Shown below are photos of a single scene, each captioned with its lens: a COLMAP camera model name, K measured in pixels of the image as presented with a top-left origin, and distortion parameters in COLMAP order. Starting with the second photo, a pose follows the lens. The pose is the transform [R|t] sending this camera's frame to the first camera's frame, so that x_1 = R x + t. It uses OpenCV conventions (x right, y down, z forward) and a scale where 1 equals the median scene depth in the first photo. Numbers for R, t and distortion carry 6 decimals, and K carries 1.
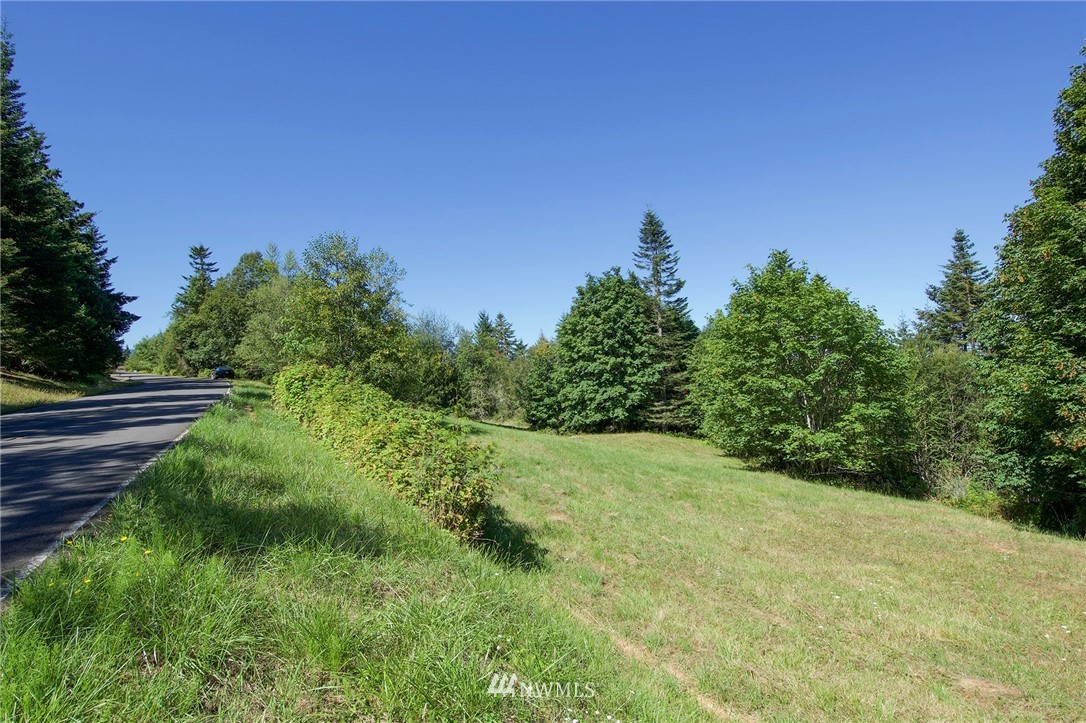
lens RADIAL K [[562.4, 0, 555.2], [0, 562.4, 358.1], [0, 0, 1]] dist [0.044729, -0.048271]
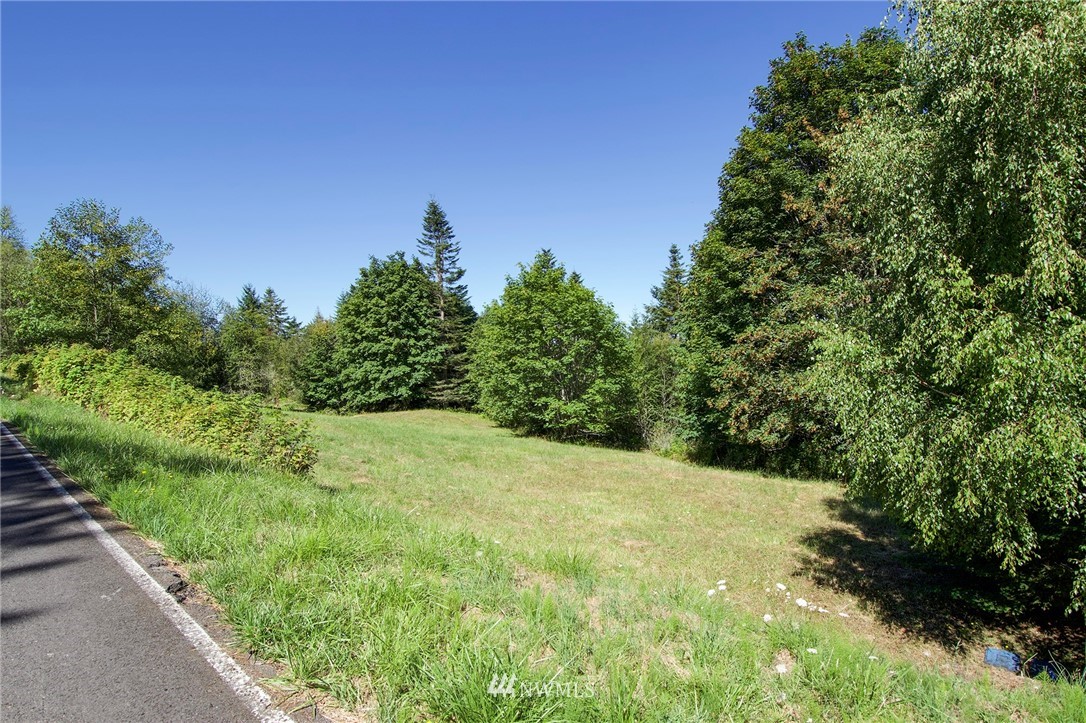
lens RADIAL K [[562.4, 0, 541.1], [0, 562.4, 347.9], [0, 0, 1]] dist [0.044729, -0.048271]
pose [[0.934457, 0.006572, 0.356016, -0.026598], [-0.014007, 0.999734, 0.018312, -0.009562], [-0.355801, -0.022099, 0.934300, -0.097693]]
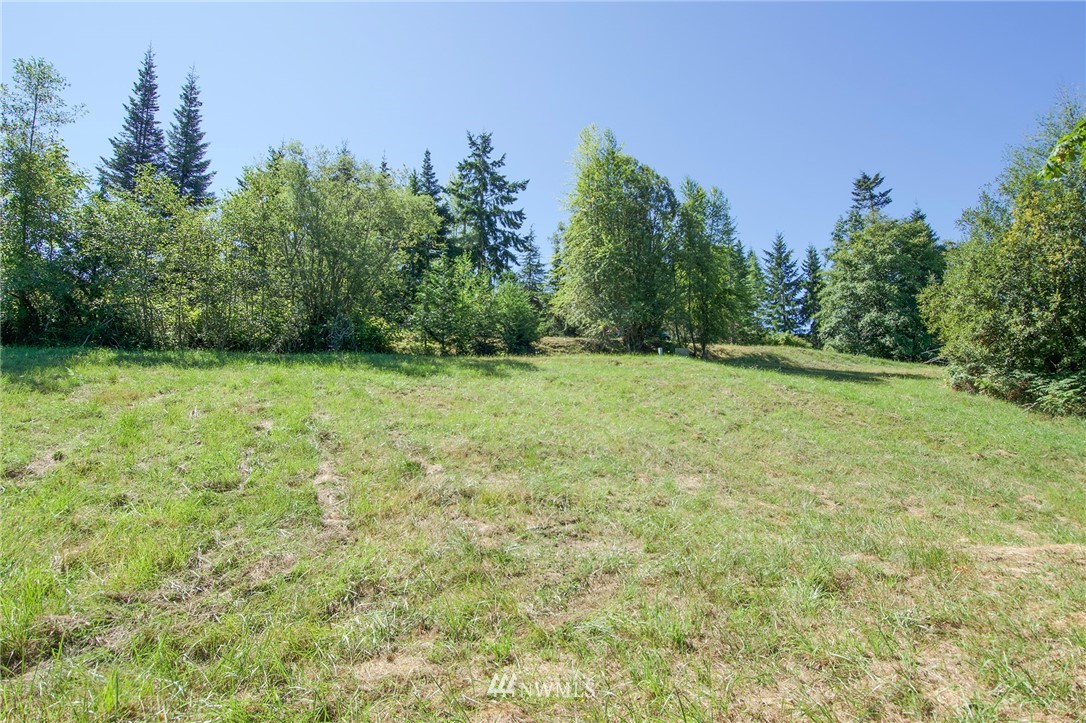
lens RADIAL K [[562.4, 0, 547.0], [0, 562.4, 355.8], [0, 0, 1]] dist [0.044729, -0.048271]
pose [[-0.013274, -0.079950, -0.996710, 0.172742], [0.049131, 0.995542, -0.080511, 0.140367], [0.998704, -0.050038, -0.009287, 1.189401]]
